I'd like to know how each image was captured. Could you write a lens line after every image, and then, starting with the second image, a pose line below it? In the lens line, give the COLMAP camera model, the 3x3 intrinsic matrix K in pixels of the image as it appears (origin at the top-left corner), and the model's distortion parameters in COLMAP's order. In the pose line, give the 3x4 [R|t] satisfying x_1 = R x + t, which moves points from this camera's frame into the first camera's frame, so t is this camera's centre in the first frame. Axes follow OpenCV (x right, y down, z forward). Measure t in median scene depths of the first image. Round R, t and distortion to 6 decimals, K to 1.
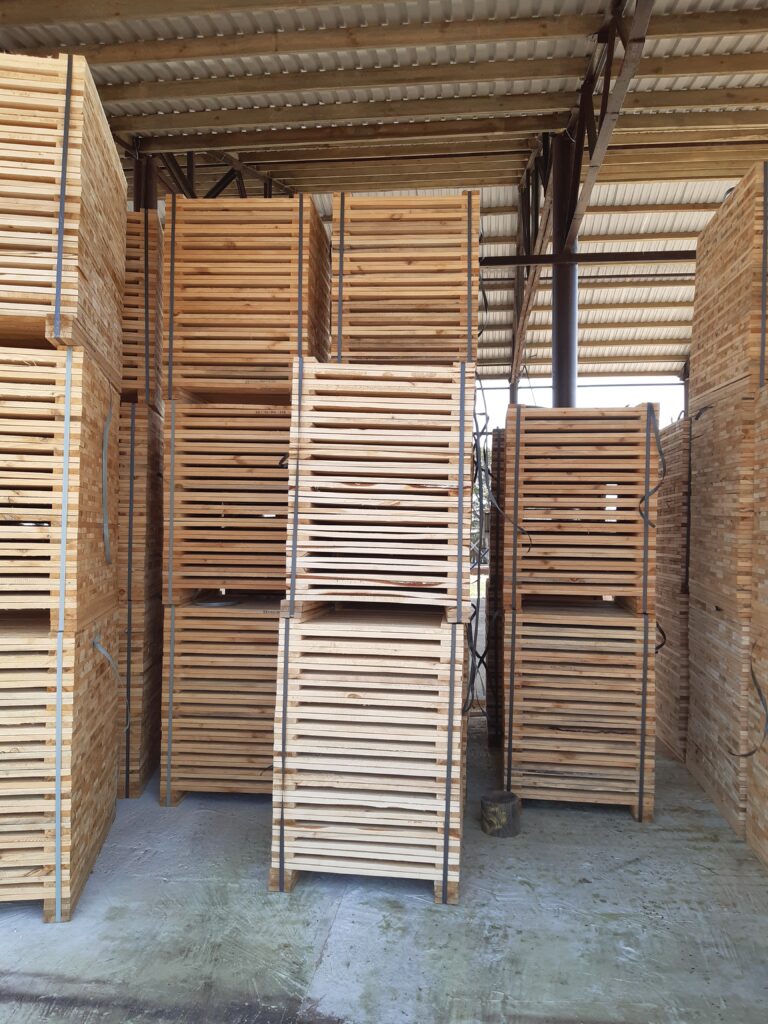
lens RADIAL K [[793.8, 0, 381.6], [0, 793.8, 513.6], [0, 0, 1]] dist [0.000352, -0.041052]
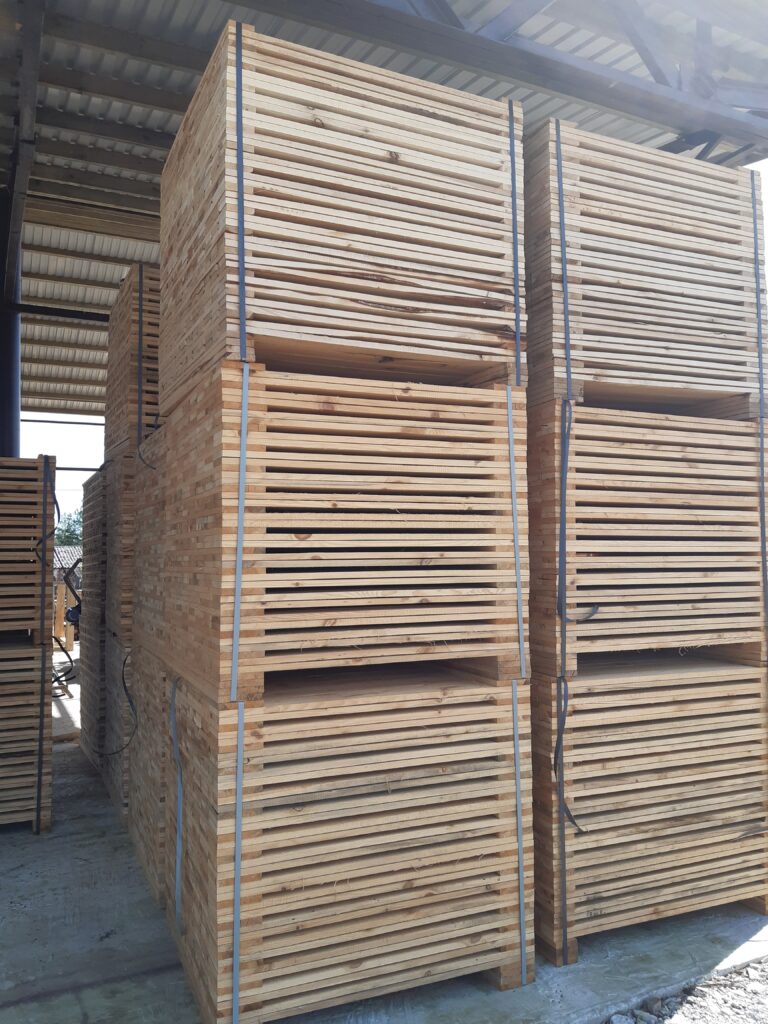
lens RADIAL K [[793.8, 0, 387.4], [0, 793.8, 509.9], [0, 0, 1]] dist [0.000352, -0.041052]
pose [[0.825173, 0.010687, 0.564779, 0.102433], [0.017337, 0.998871, -0.044231, -0.004451], [-0.564614, 0.046290, 0.824056, -0.200367]]
